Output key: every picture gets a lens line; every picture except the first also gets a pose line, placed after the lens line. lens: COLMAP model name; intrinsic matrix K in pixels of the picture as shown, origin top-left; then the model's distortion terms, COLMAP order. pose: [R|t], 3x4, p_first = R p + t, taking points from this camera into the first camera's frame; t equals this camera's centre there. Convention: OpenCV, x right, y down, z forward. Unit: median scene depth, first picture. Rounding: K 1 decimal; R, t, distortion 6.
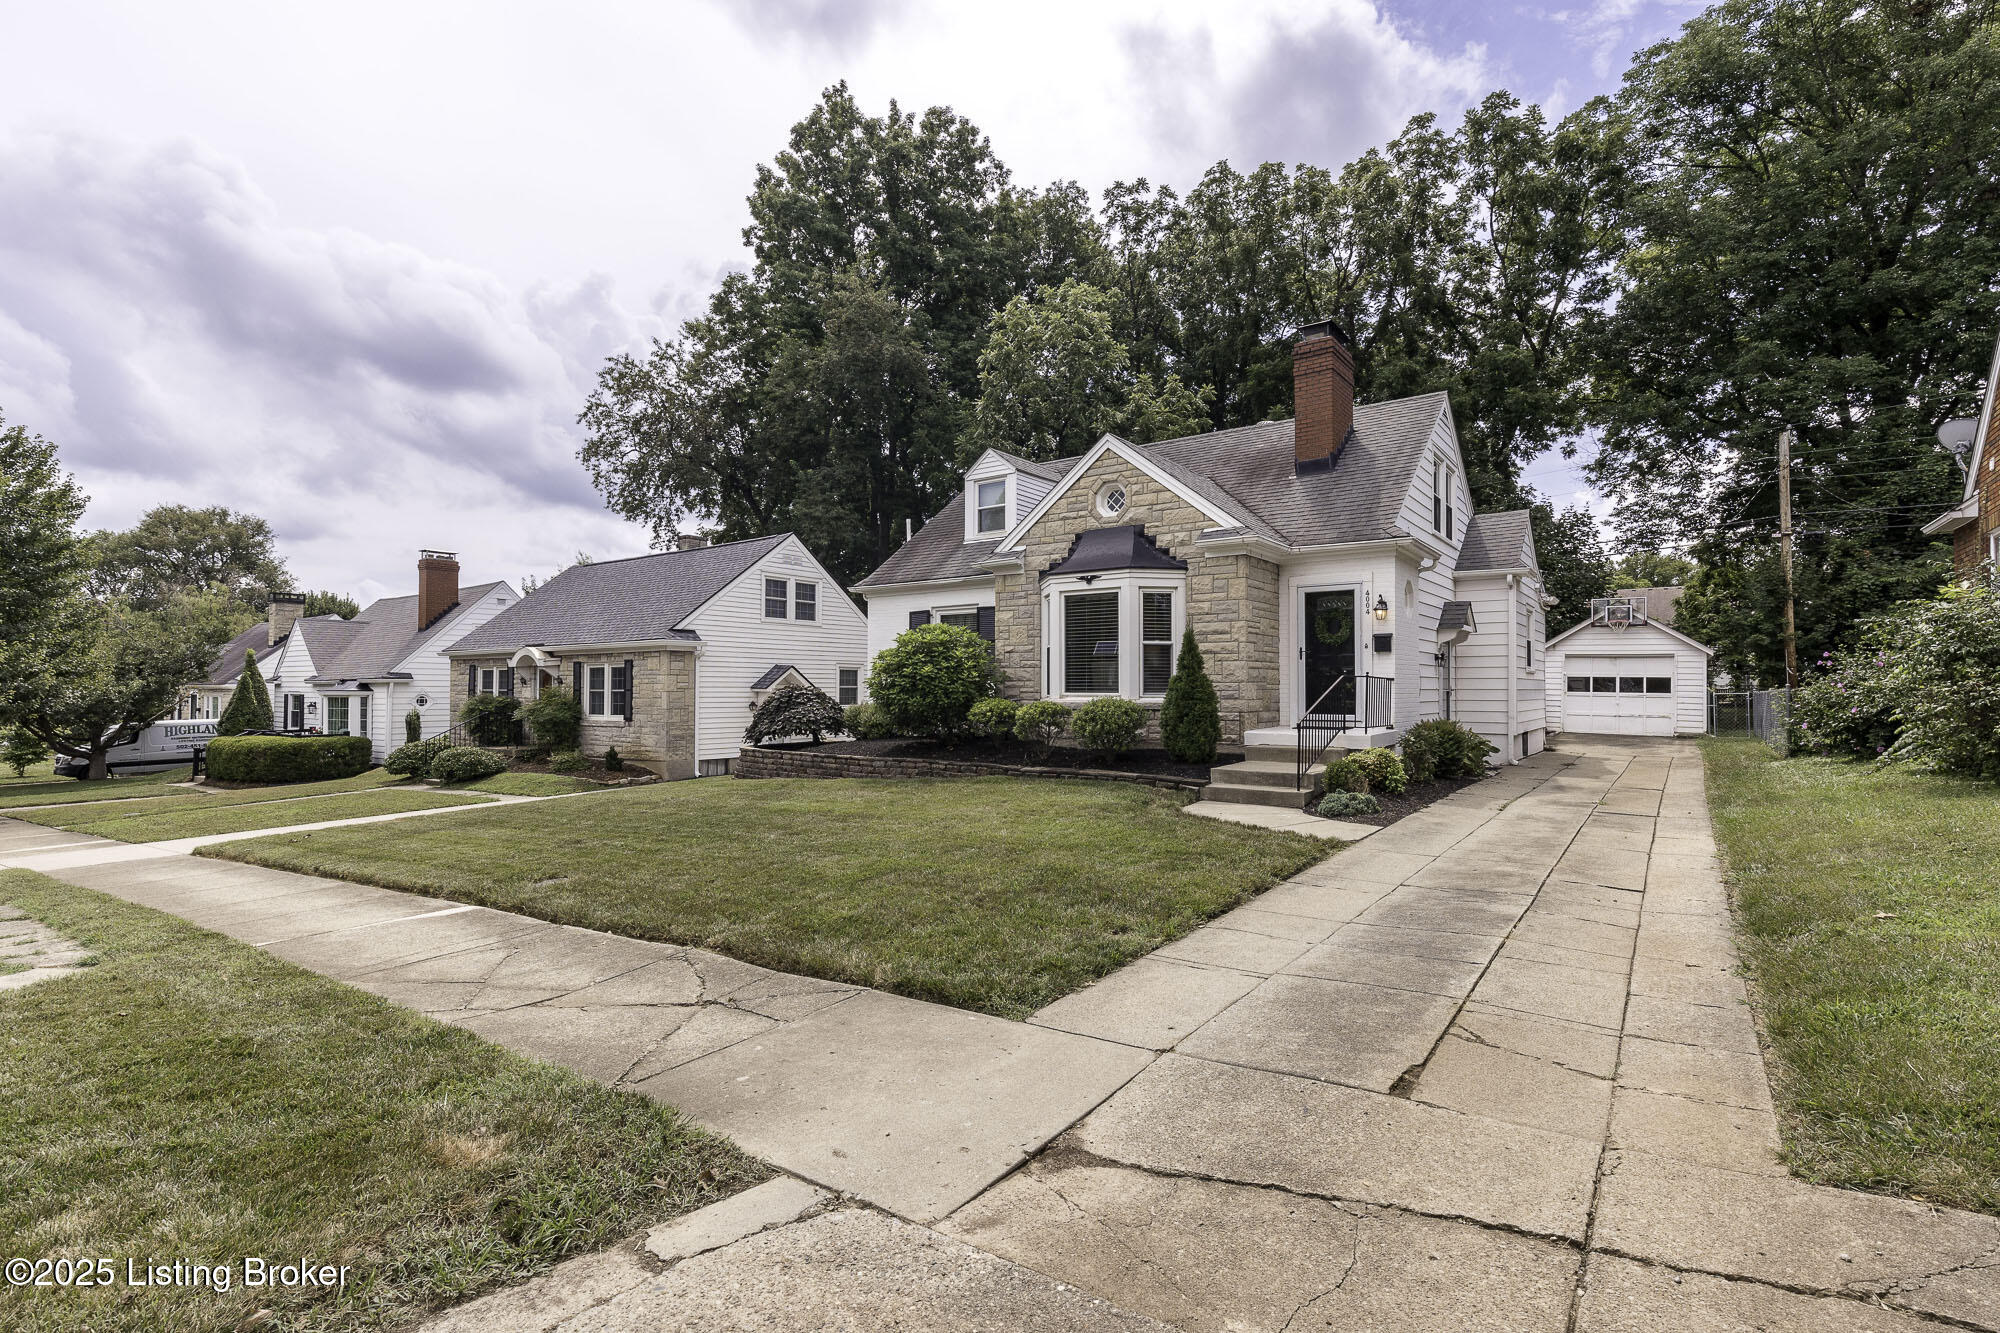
lens RADIAL K [[915.1, 0, 1005.0], [0, 915.1, 668.0], [0, 0, 1]] dist [0.002158, -0.000163]
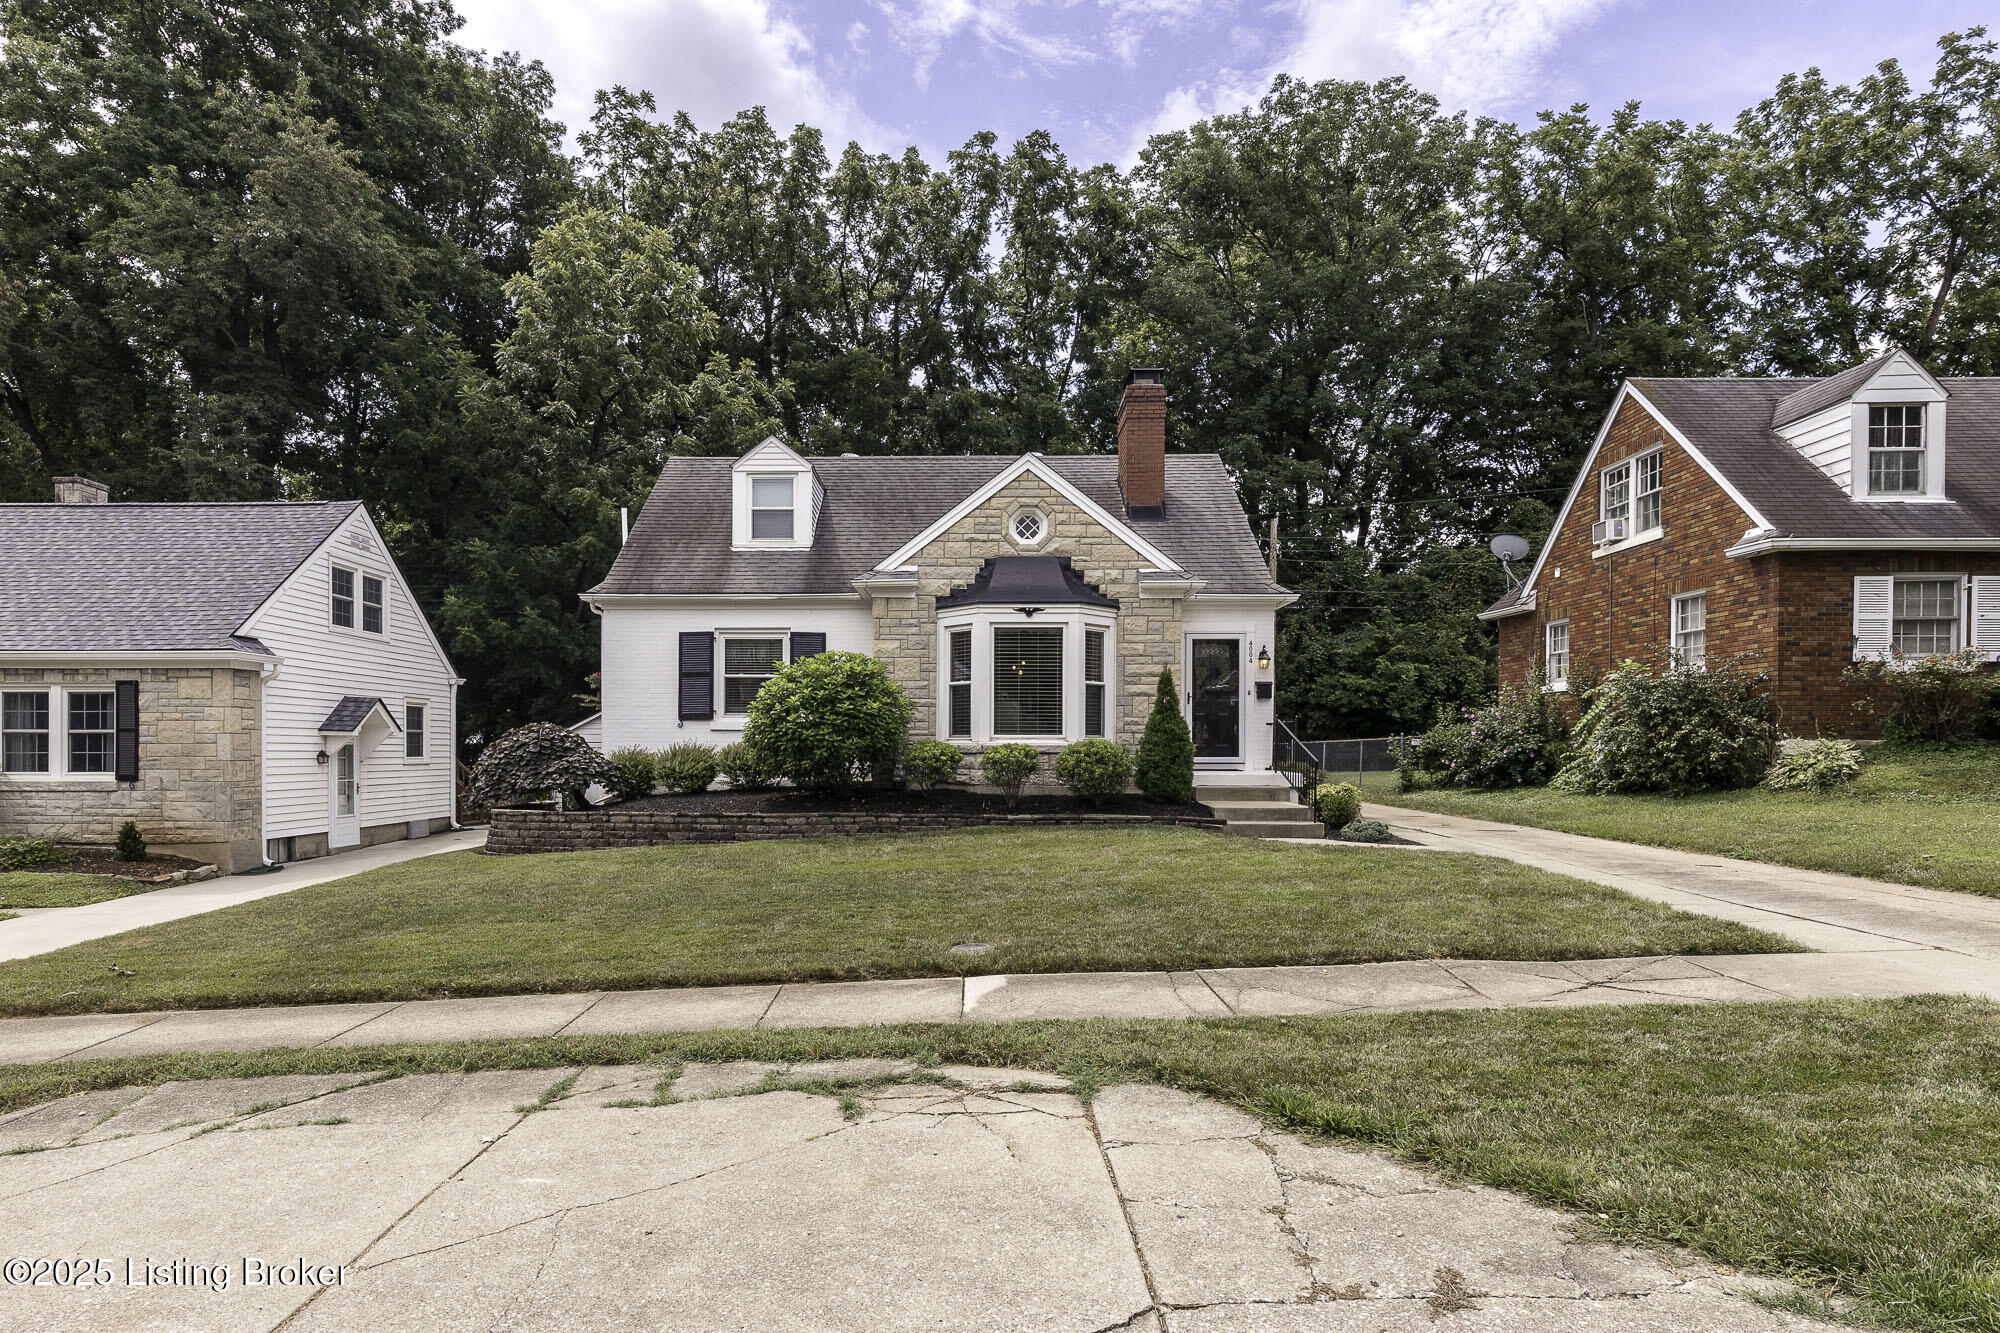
lens RADIAL K [[1139.3, 0, 934.2], [0, 1139.3, 749.1], [0, 0, 1]] dist [0.007370, 0.000362]
pose [[0.825634, 0.000935, 0.564206, -0.574002], [-0.015847, 0.999643, 0.021534, 0.016583], [-0.563984, -0.026720, 0.825353, 0.094344]]
